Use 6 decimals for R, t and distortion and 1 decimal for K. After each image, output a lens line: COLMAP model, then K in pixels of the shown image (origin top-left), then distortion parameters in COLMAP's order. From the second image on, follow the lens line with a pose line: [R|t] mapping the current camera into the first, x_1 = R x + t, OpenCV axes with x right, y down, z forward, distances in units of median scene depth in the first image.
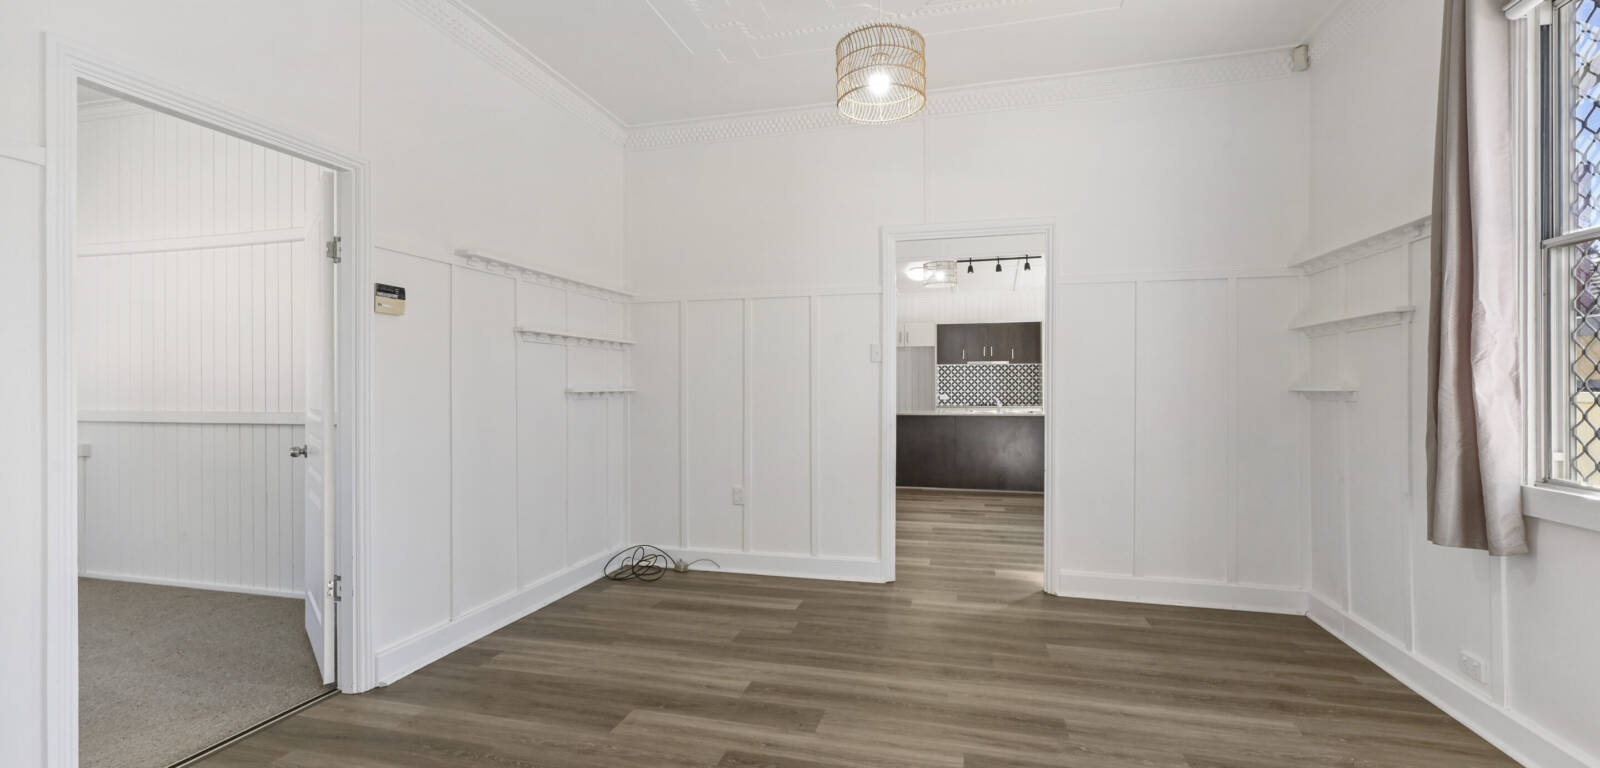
lens RADIAL K [[627.1, 0, 802.3], [0, 627.1, 386.0], [0, 0, 1]] dist [0.003810, 0.000177]
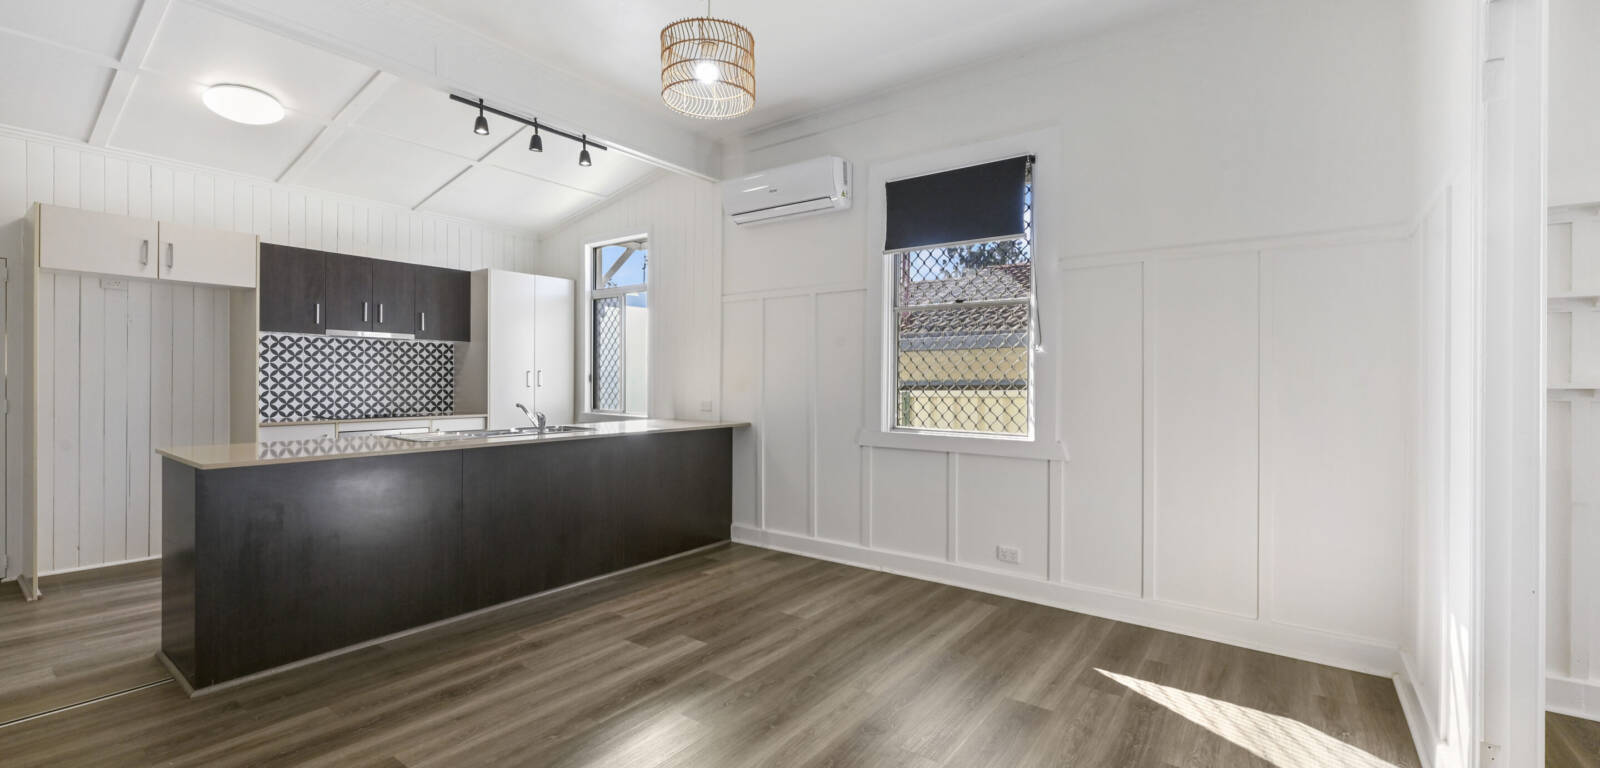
lens RADIAL K [[627.1, 0, 805.5], [0, 627.1, 381.0], [0, 0, 1]] dist [0.003810, 0.000177]
pose [[0.382948, -0.000045, 0.923770, -0.044456], [-0.008381, 0.999959, 0.003523, -0.004059], [-0.923732, -0.009091, 0.382932, 0.472410]]
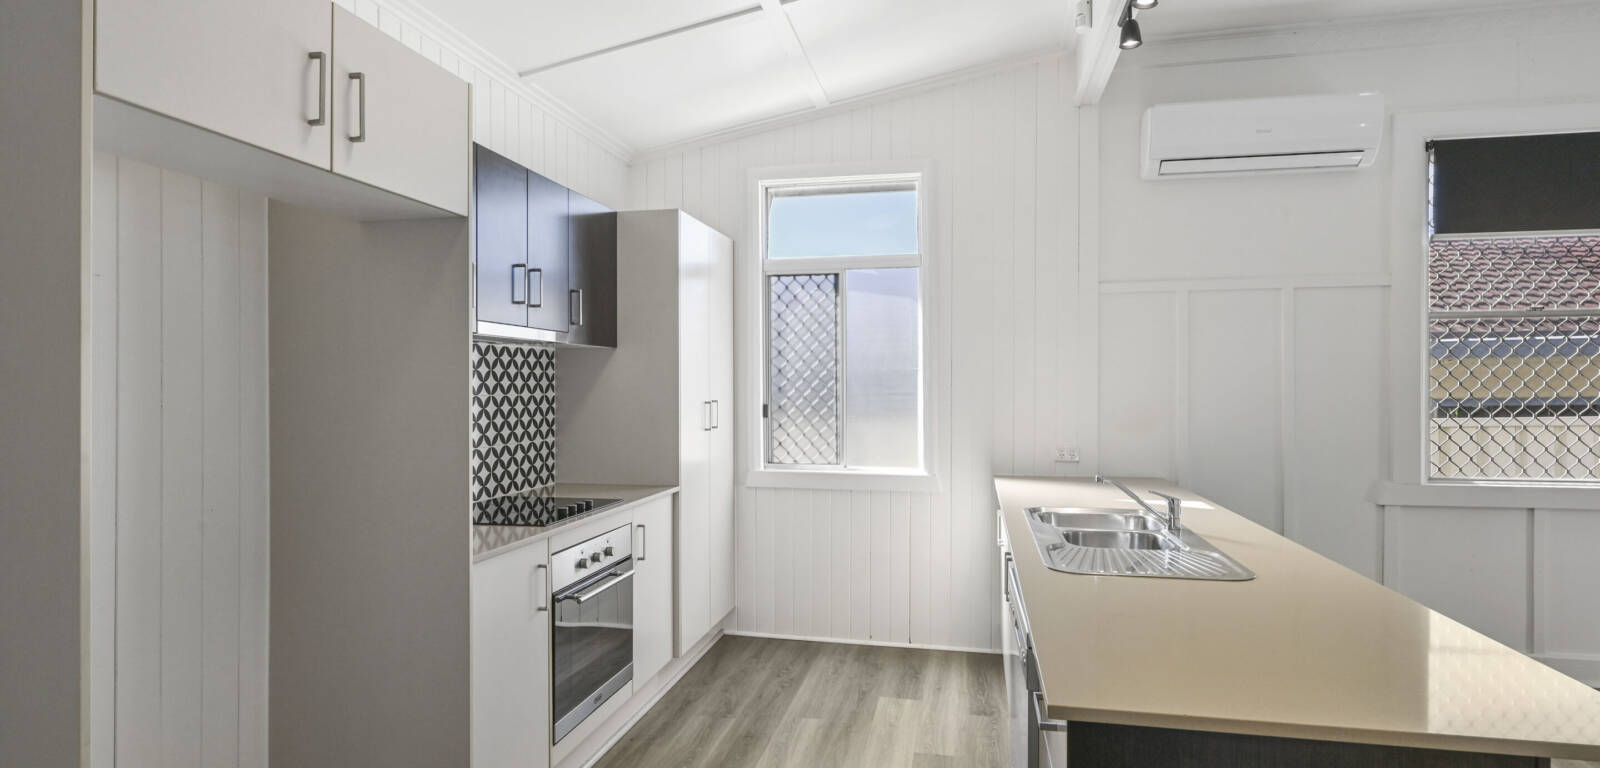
lens RADIAL K [[789.3, 0, 795.7], [0, 789.3, 380.2], [0, 0, 1]] dist [-0.000364, 0.000125]
pose [[-0.029956, 0.005024, 0.999539, -0.007072], [0.001759, 0.999986, -0.004974, -0.018588], [-0.999550, 0.001609, -0.029965, 0.911320]]
